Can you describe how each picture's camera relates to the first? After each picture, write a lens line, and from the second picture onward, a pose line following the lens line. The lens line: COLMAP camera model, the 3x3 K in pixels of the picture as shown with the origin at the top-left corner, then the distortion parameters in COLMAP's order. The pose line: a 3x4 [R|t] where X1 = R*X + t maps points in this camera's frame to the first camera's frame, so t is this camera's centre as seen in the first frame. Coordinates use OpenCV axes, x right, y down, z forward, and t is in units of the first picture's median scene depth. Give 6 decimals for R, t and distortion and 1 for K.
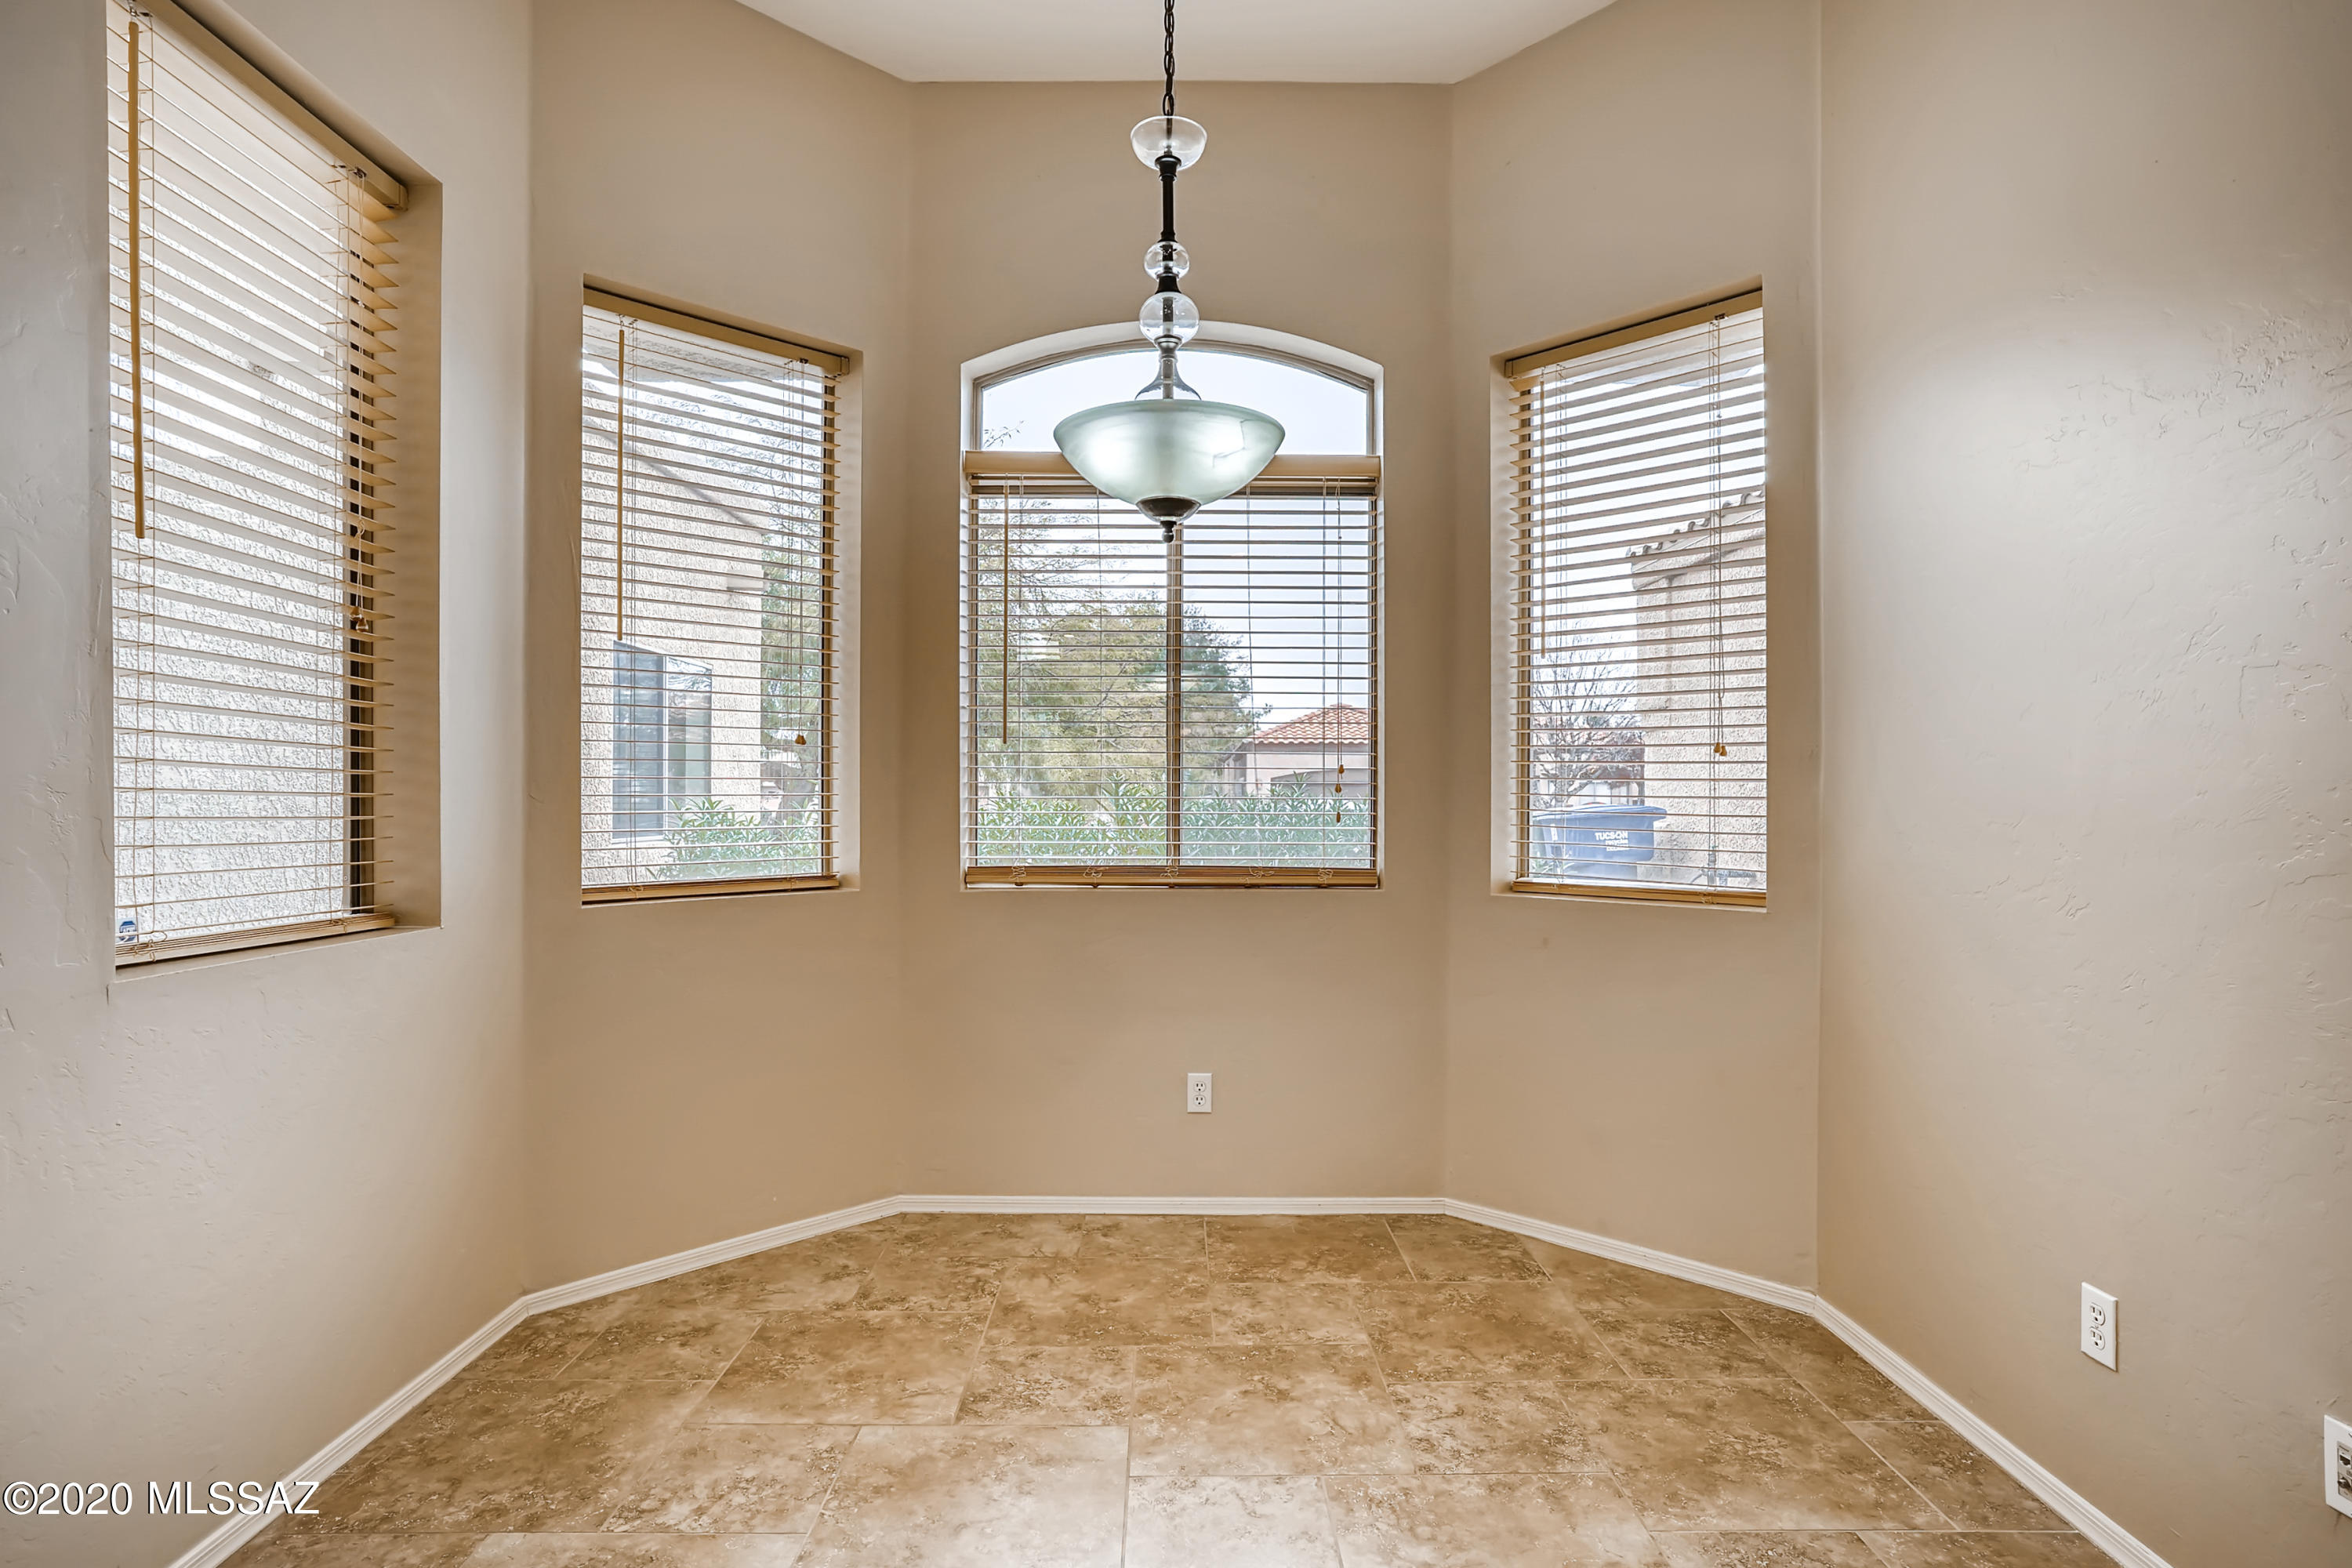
lens RADIAL K [[1293.2, 0, 1159.0], [0, 1293.2, 800.1], [0, 0, 1]] dist [-0.016952, 0.003301]
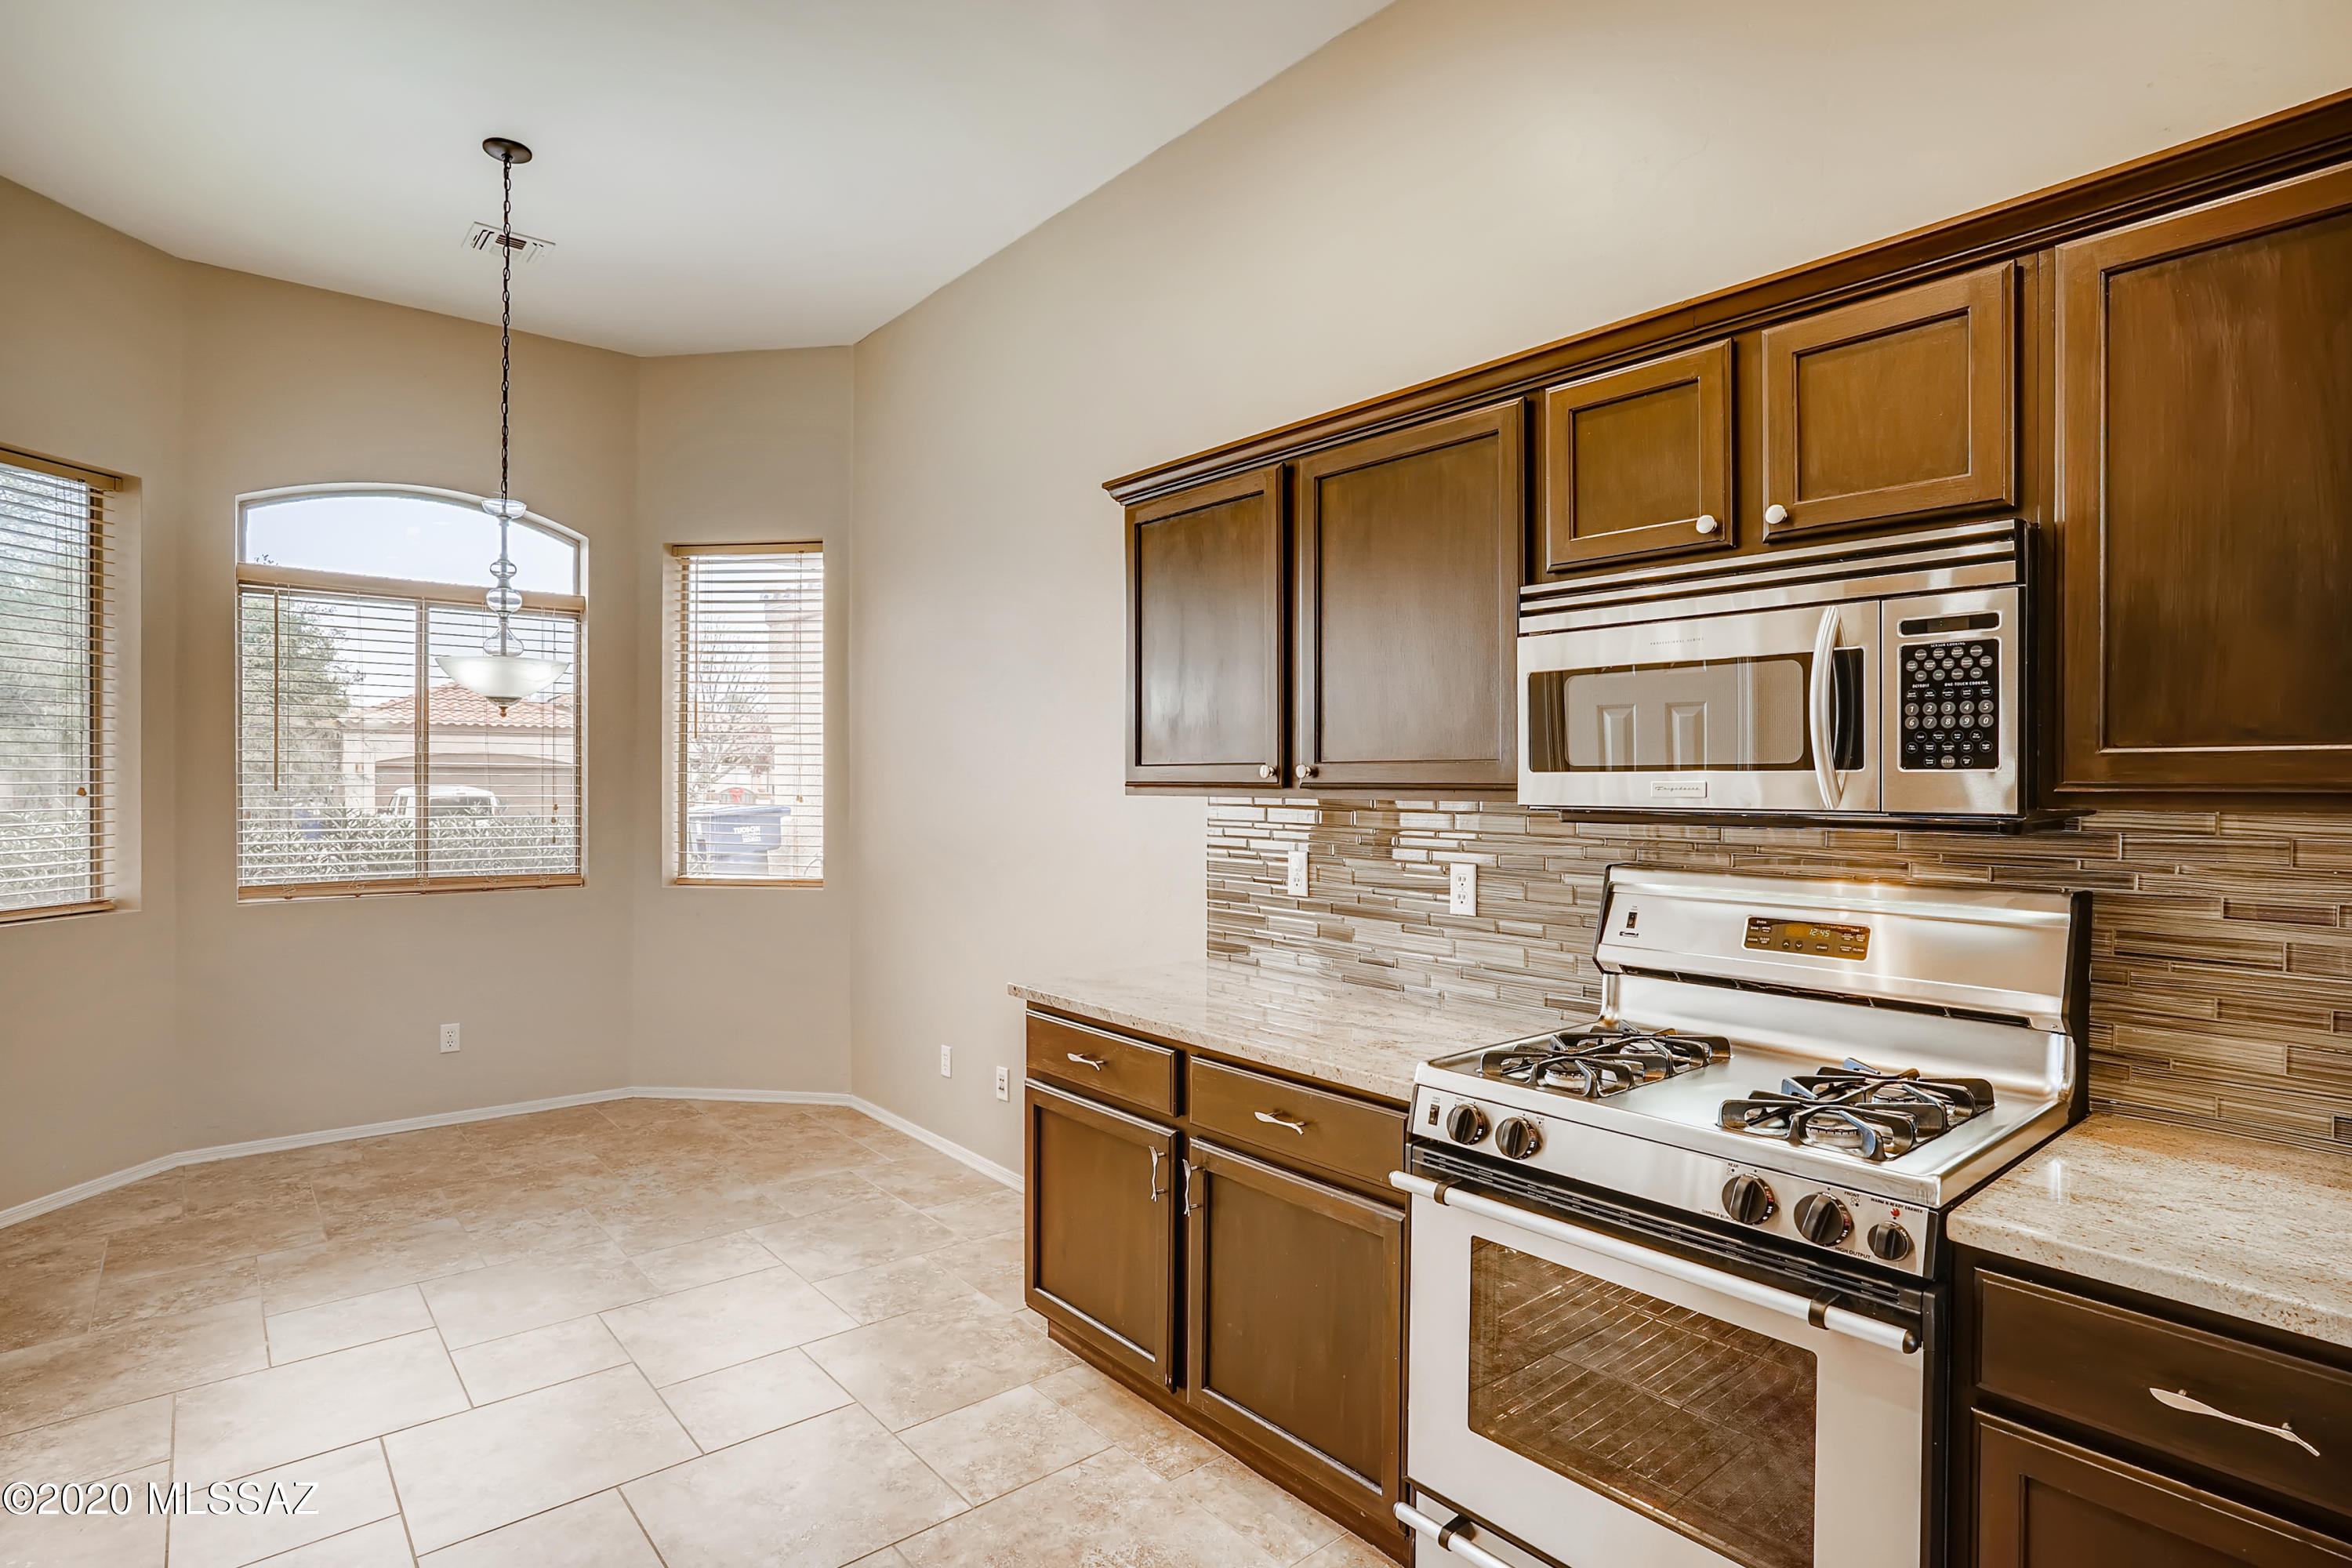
lens RADIAL K [[1167.5, 0, 1160.3], [0, 1167.5, 785.5], [0, 0, 1]] dist [-0.038035, 0.019044]
pose [[0.779670, -0.002514, 0.626186, -0.183037], [0.003592, 0.999993, -0.000458, -0.056254], [-0.626180, 0.002606, 0.779674, -0.565688]]
